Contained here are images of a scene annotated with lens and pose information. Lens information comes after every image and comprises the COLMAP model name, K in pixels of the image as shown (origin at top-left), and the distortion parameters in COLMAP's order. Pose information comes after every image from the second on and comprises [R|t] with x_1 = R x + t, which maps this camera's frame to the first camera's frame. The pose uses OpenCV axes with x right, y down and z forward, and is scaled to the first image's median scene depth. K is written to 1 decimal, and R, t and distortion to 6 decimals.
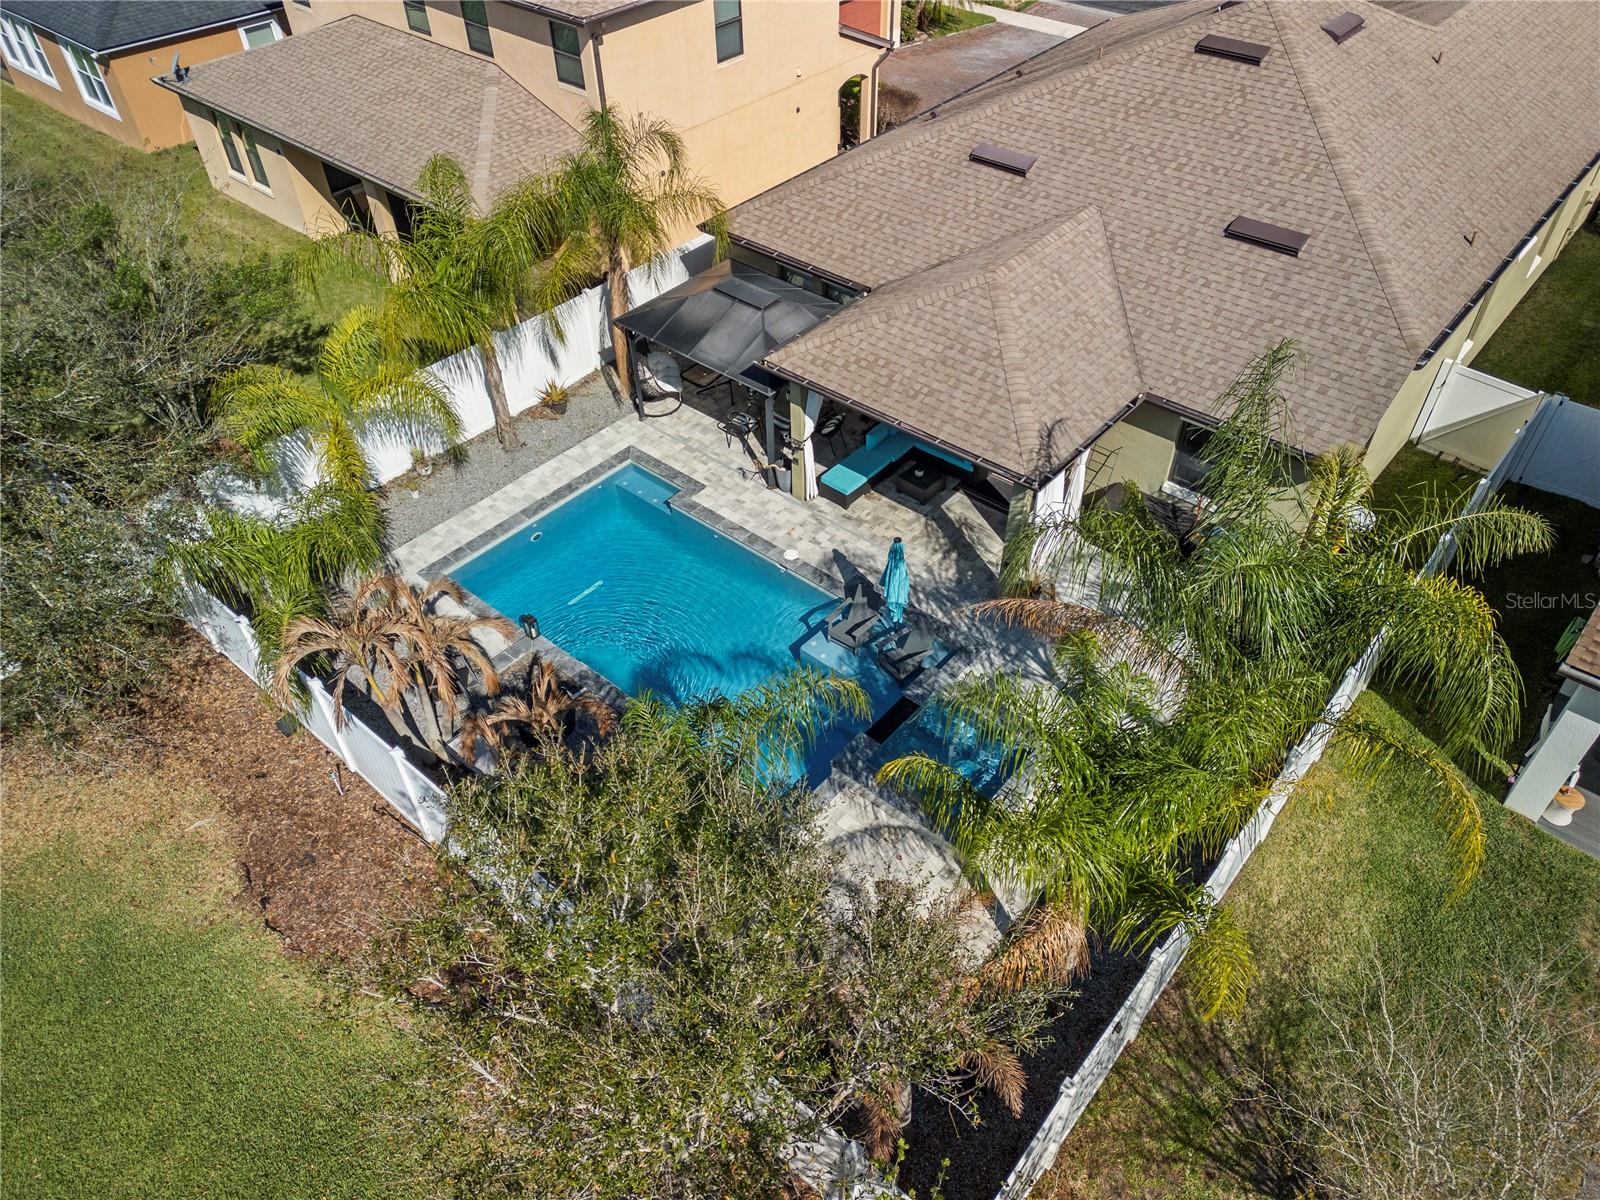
lens RADIAL K [[1111.5, 0, 800.0], [0, 1111.5, 600.0], [0, 0, 1]] dist [0.099985, -0.109126]
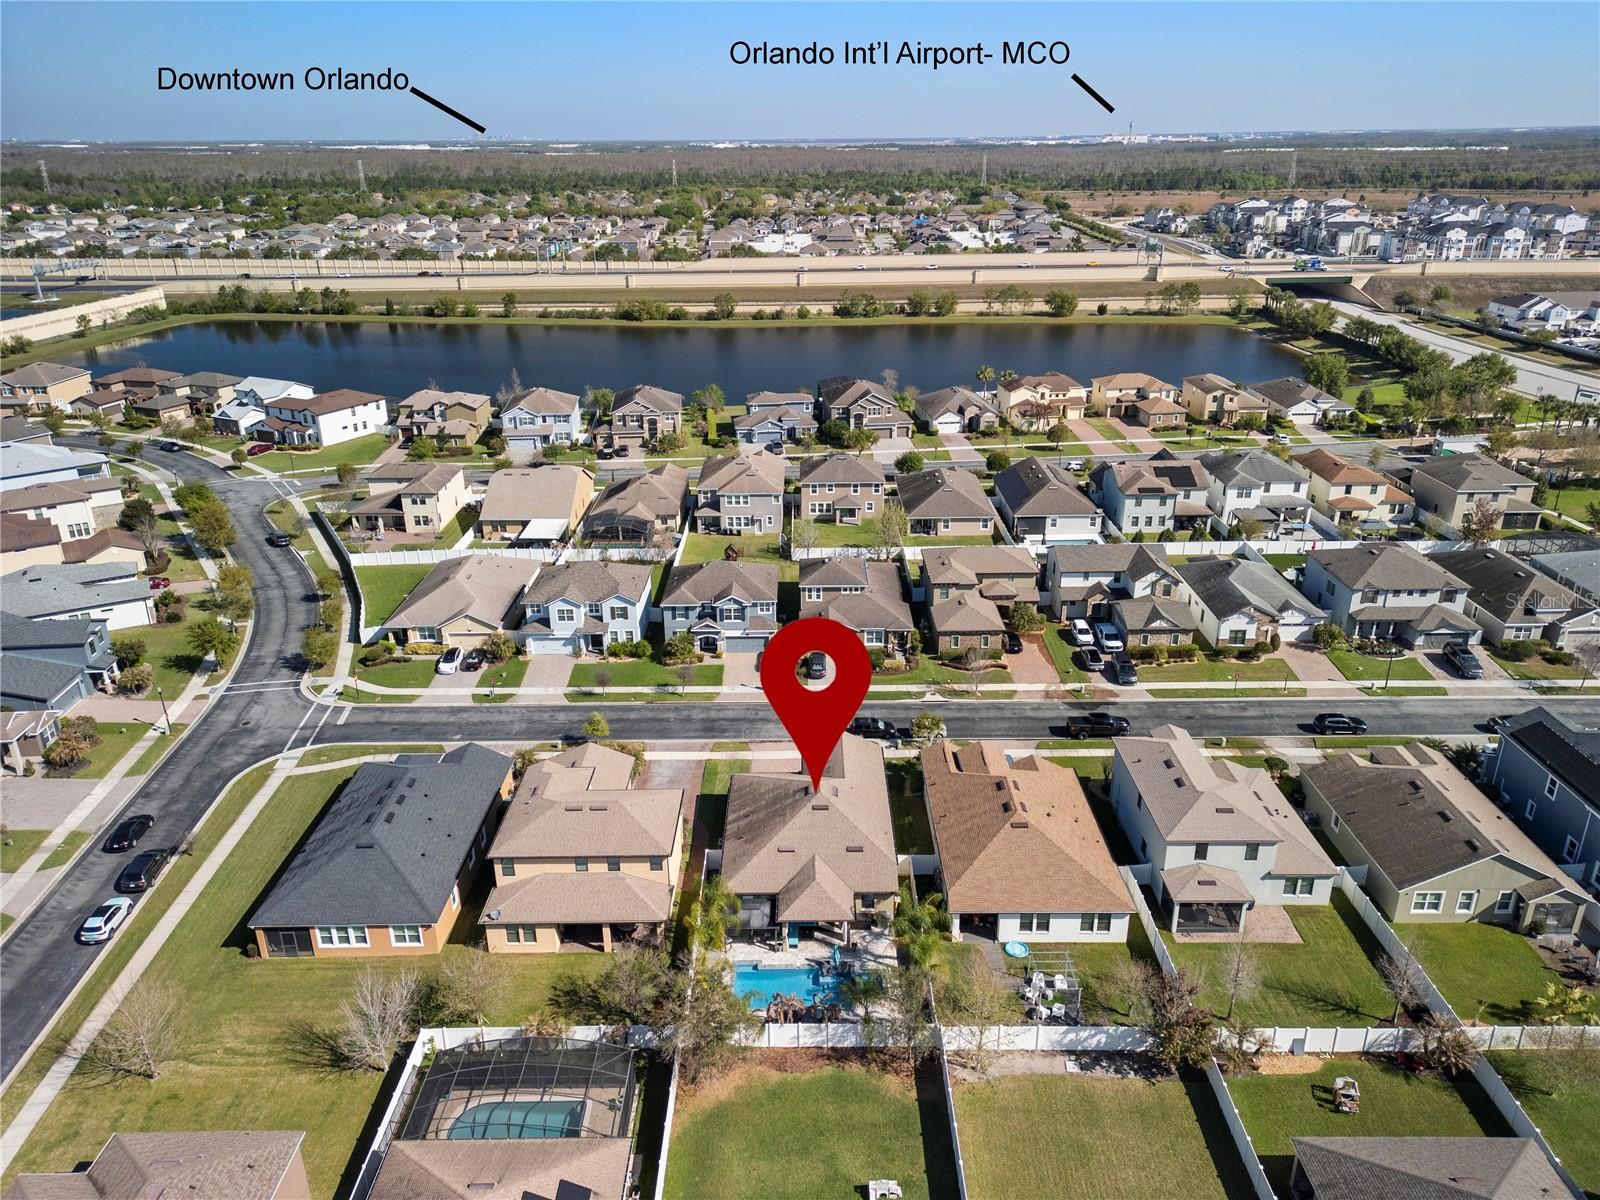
lens RADIAL K [[1111.5, 0, 800.0], [0, 1111.5, 600.0], [0, 0, 1]] dist [0.099985, -0.109126]
pose [[0.761175, -0.240468, 0.602318, -2.045336], [0.443070, 0.871014, -0.212185, -0.311371], [-0.473604, 0.428380, 0.769539, -2.568126]]
